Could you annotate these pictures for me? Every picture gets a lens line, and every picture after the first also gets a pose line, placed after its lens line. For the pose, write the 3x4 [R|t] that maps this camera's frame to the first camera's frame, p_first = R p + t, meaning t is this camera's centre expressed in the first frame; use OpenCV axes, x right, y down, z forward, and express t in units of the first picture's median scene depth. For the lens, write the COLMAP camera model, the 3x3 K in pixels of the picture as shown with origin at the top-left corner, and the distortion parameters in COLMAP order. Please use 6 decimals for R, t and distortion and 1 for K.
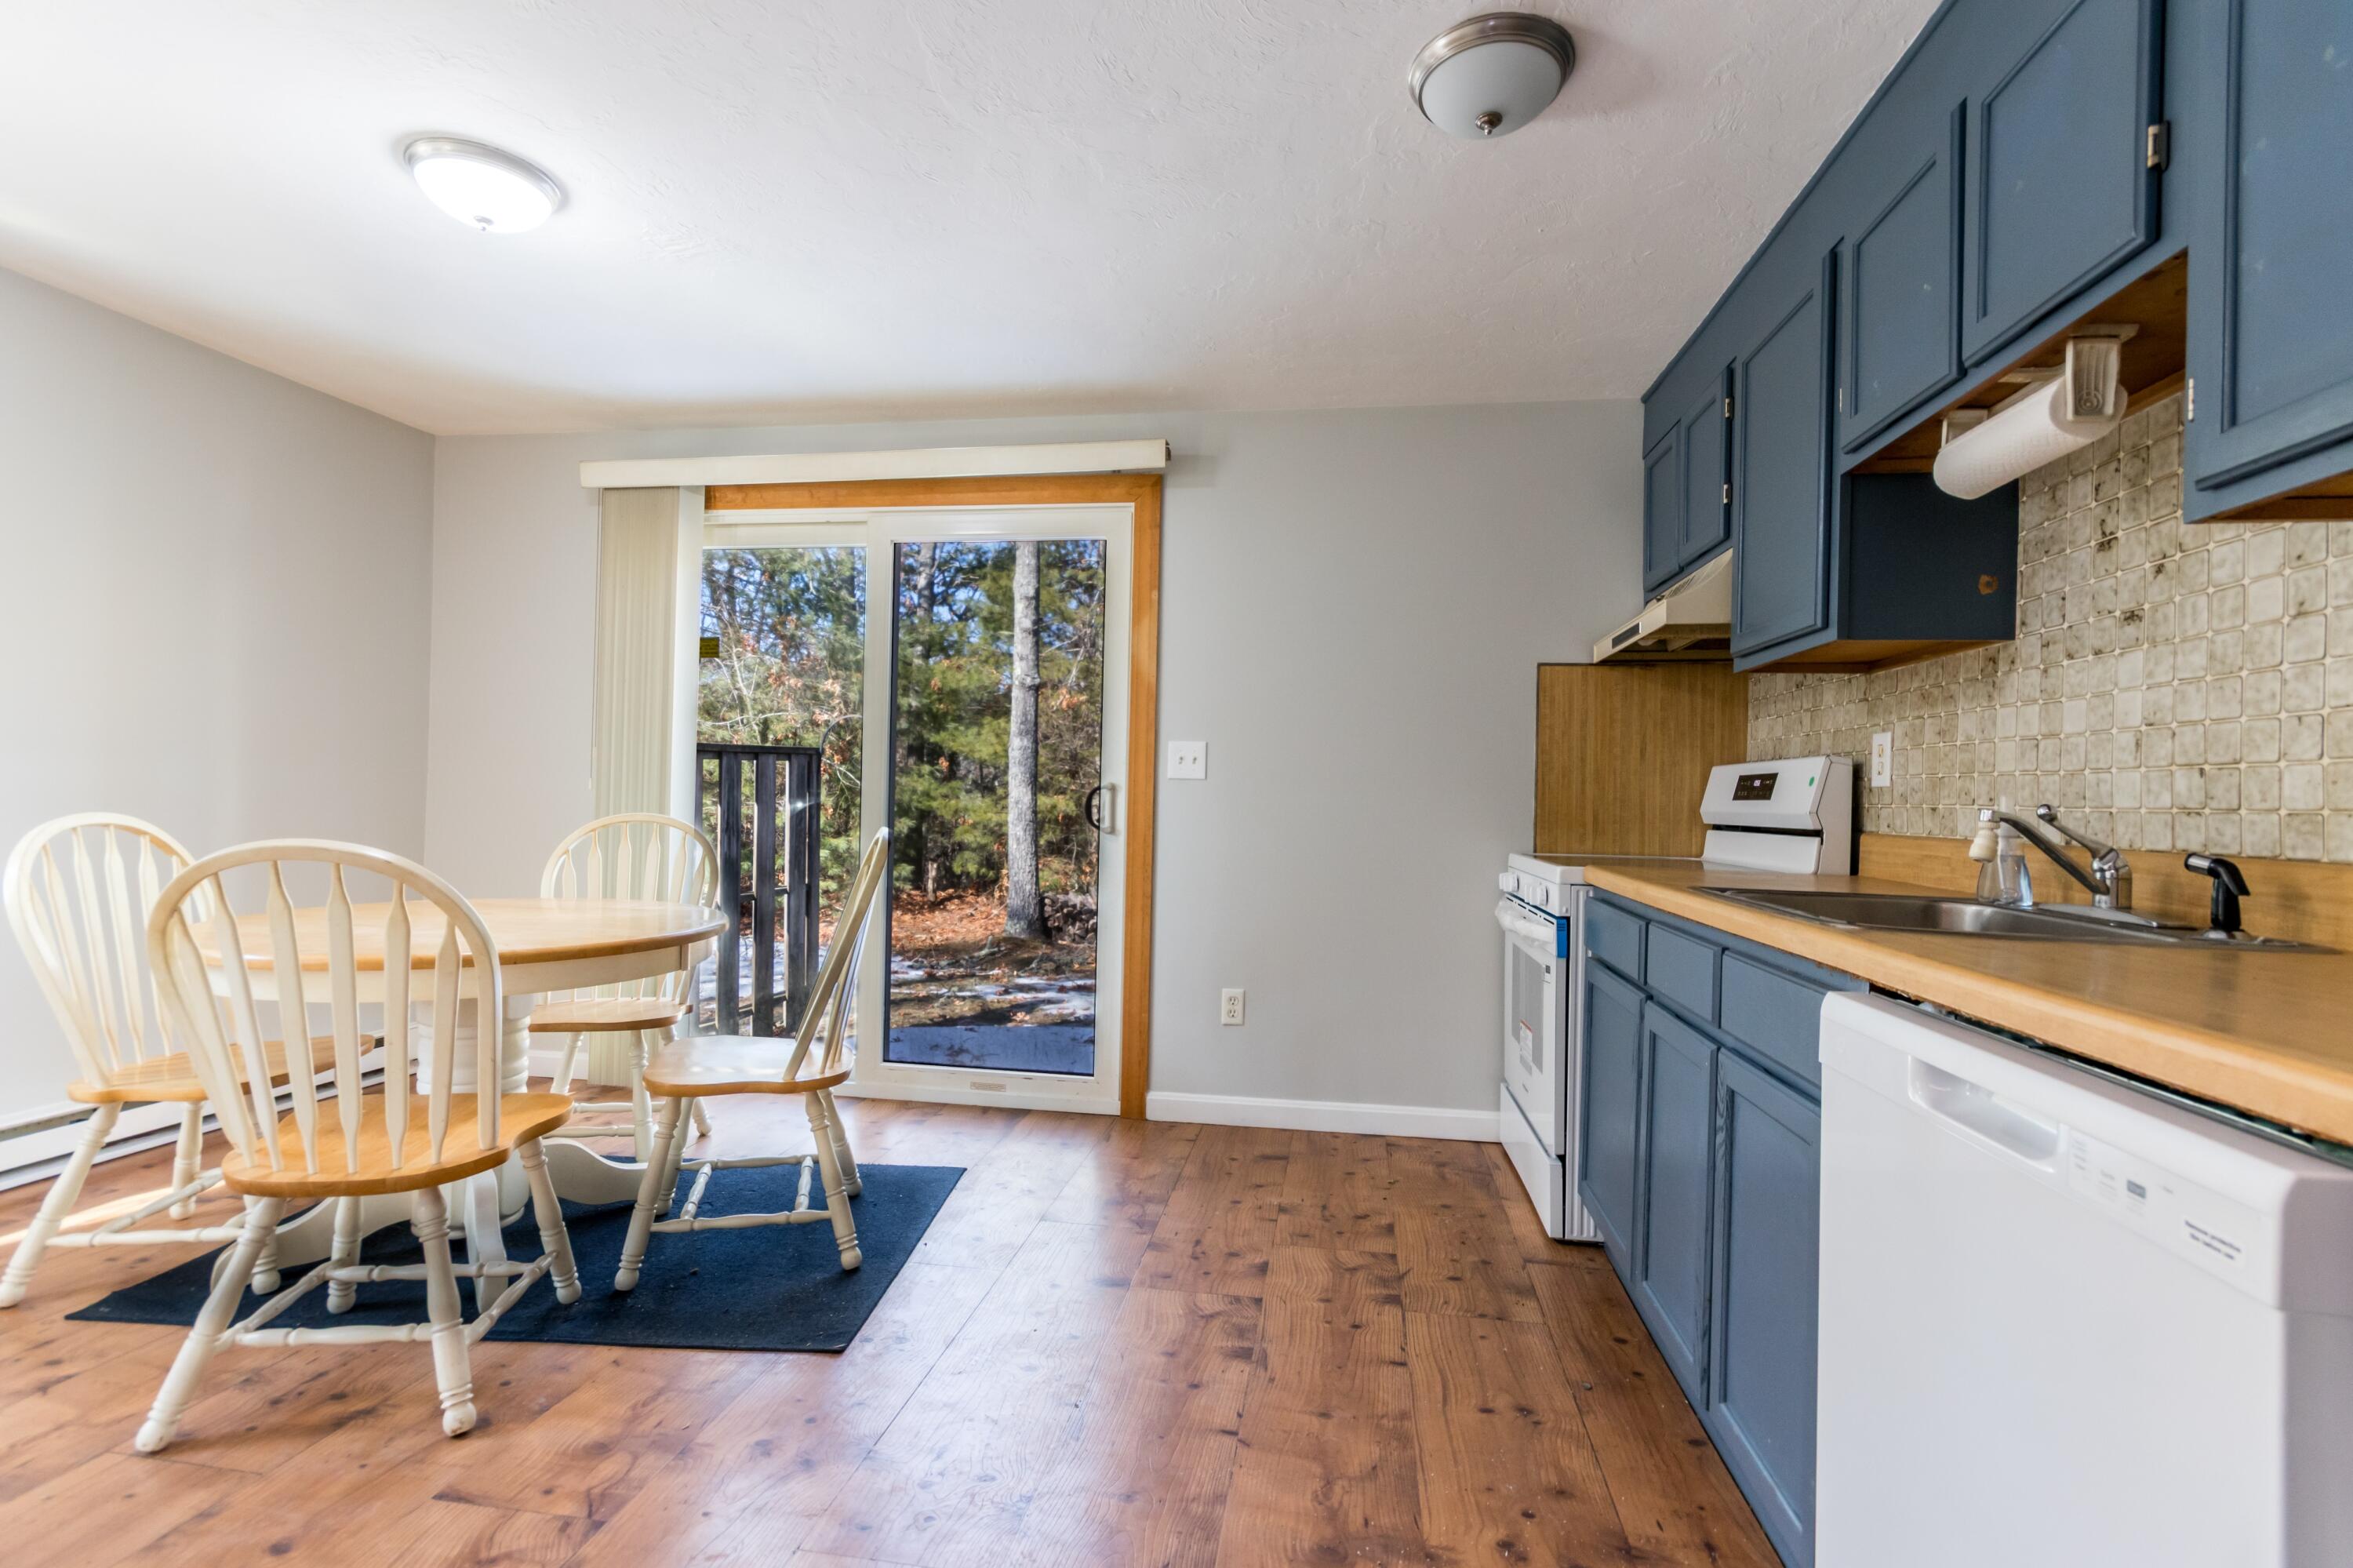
lens RADIAL K [[1058.9, 0, 1176.5], [0, 1058.9, 784.0], [0, 0, 1]] dist [-0.001862, -0.000215]
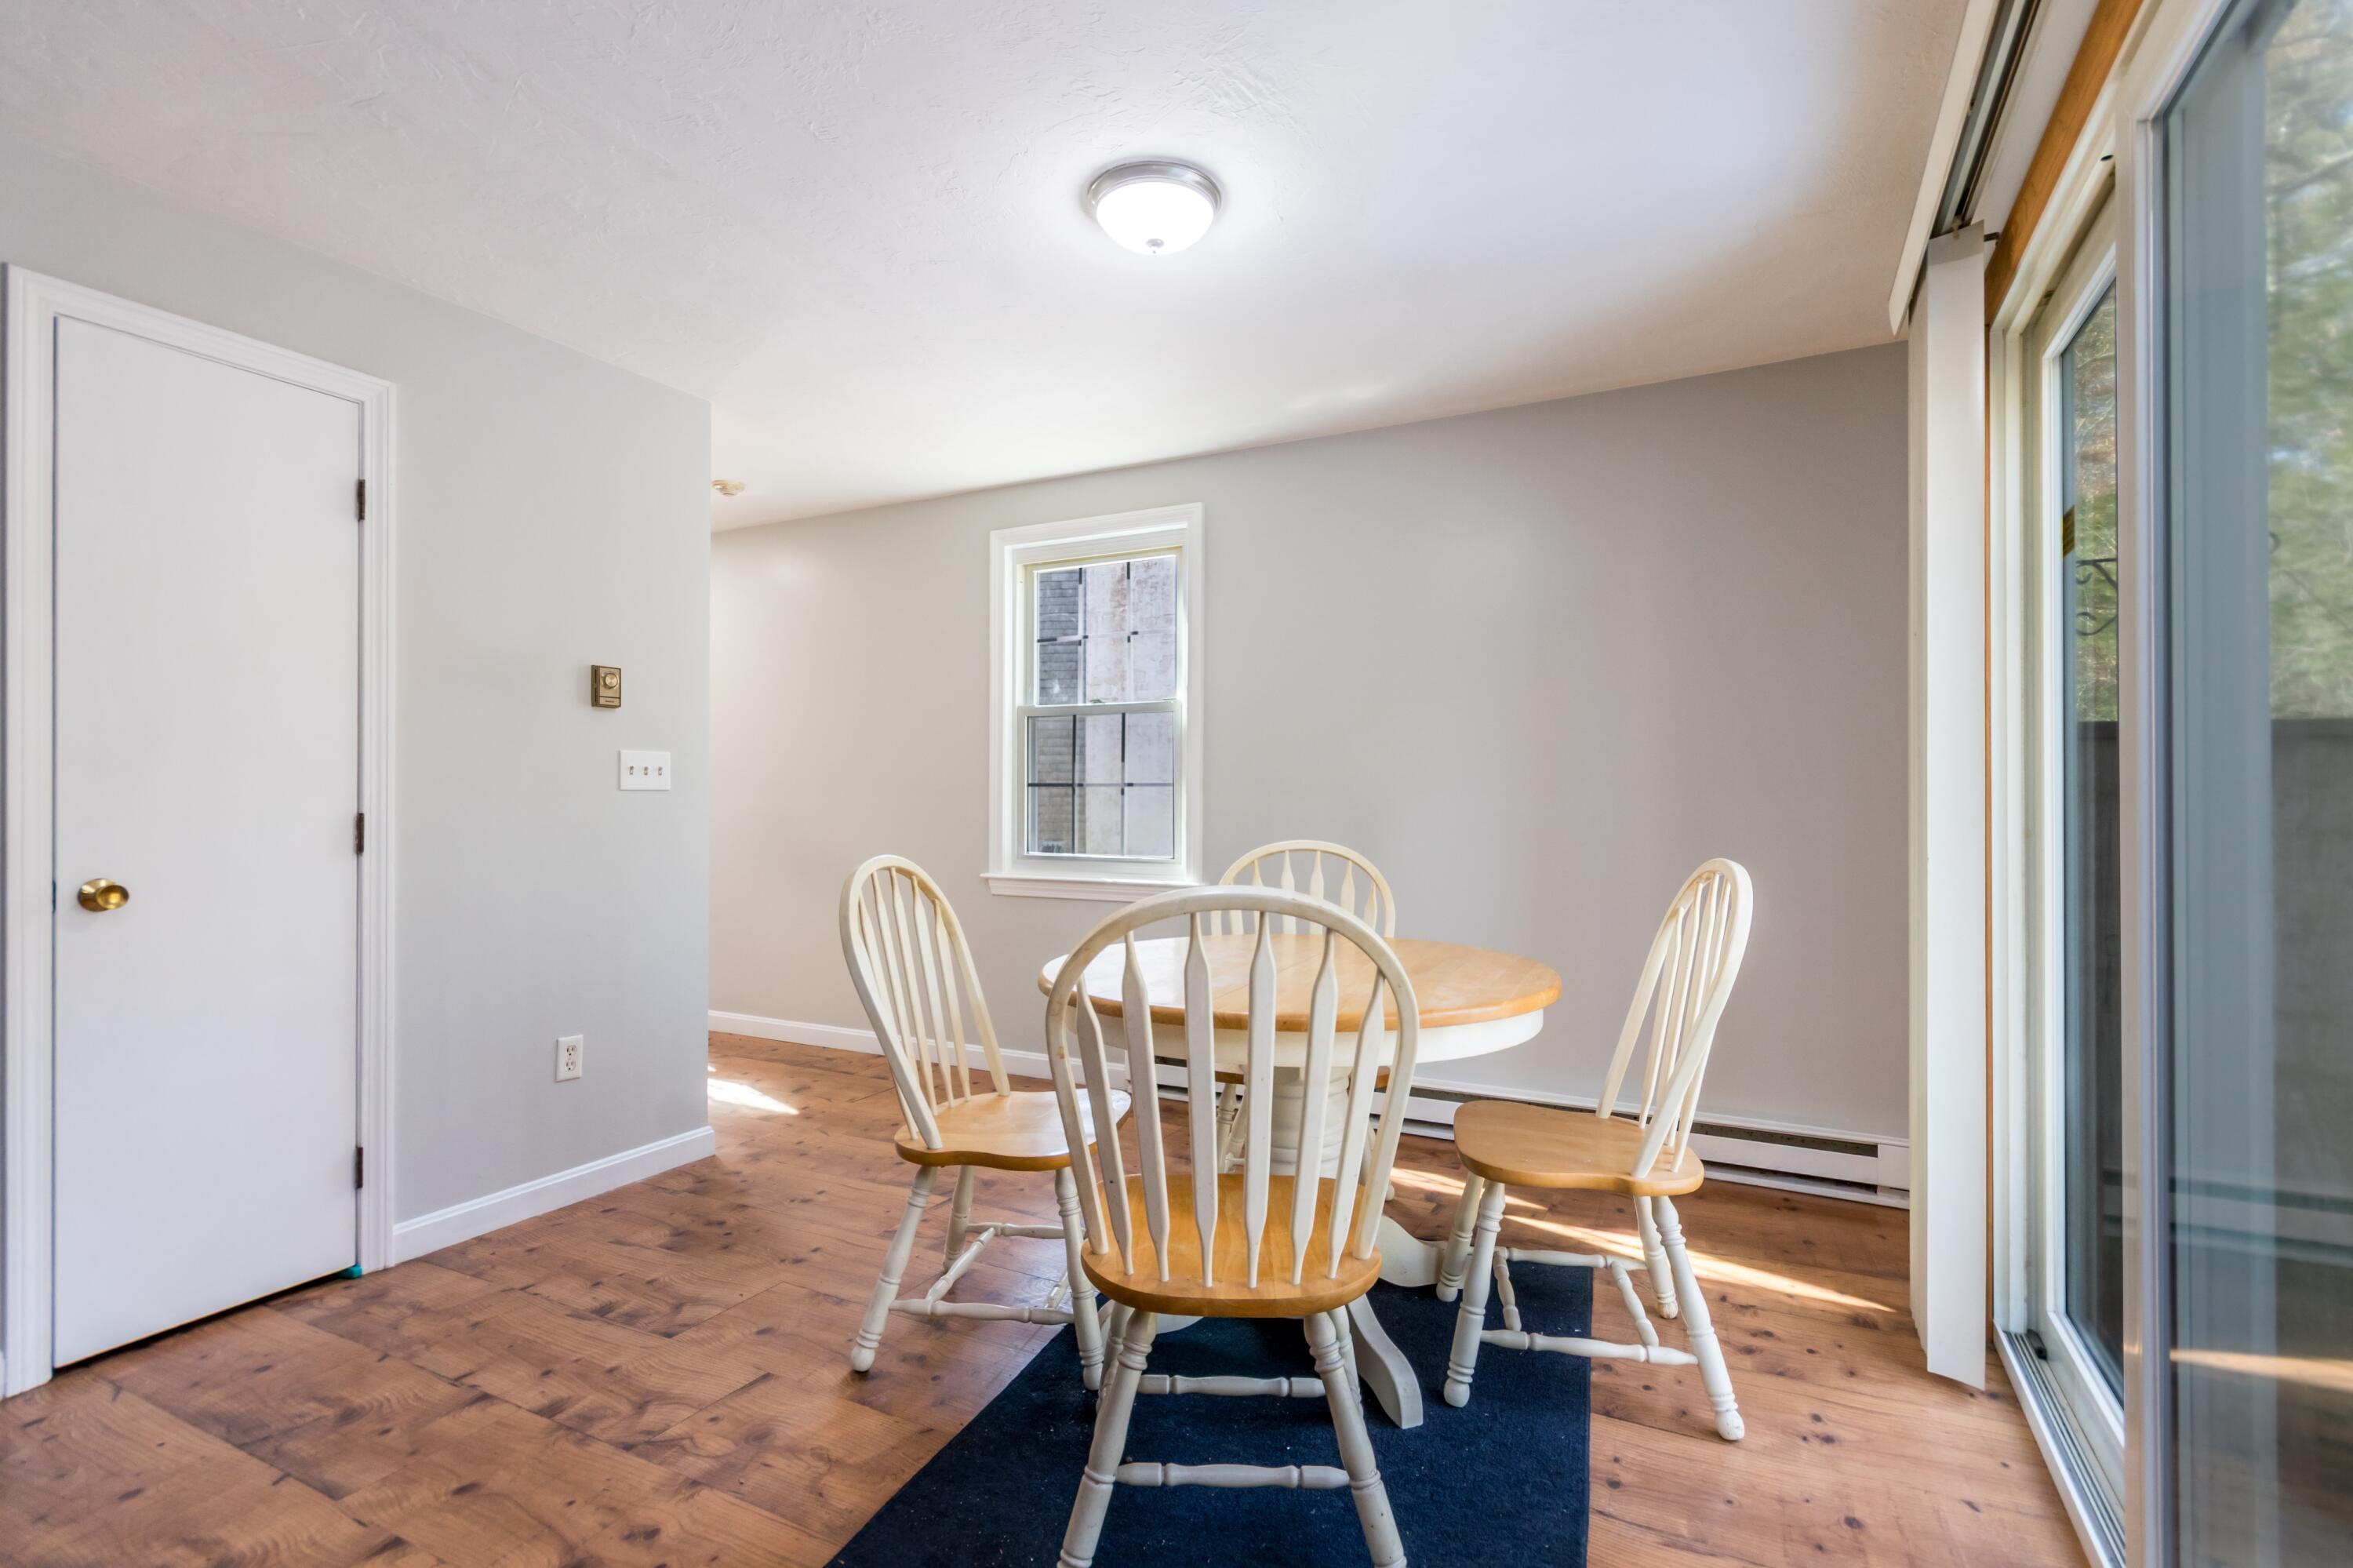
lens RADIAL K [[1120.3, 0, 1176.5], [0, 1120.3, 784.0], [0, 0, 1]] dist [0.005937, 0.000194]
pose [[-0.323382, -0.042992, -0.945291, 0.406087], [0.007708, 0.998815, -0.048063, 0.030083], [0.946237, -0.022829, -0.322668, 1.753188]]
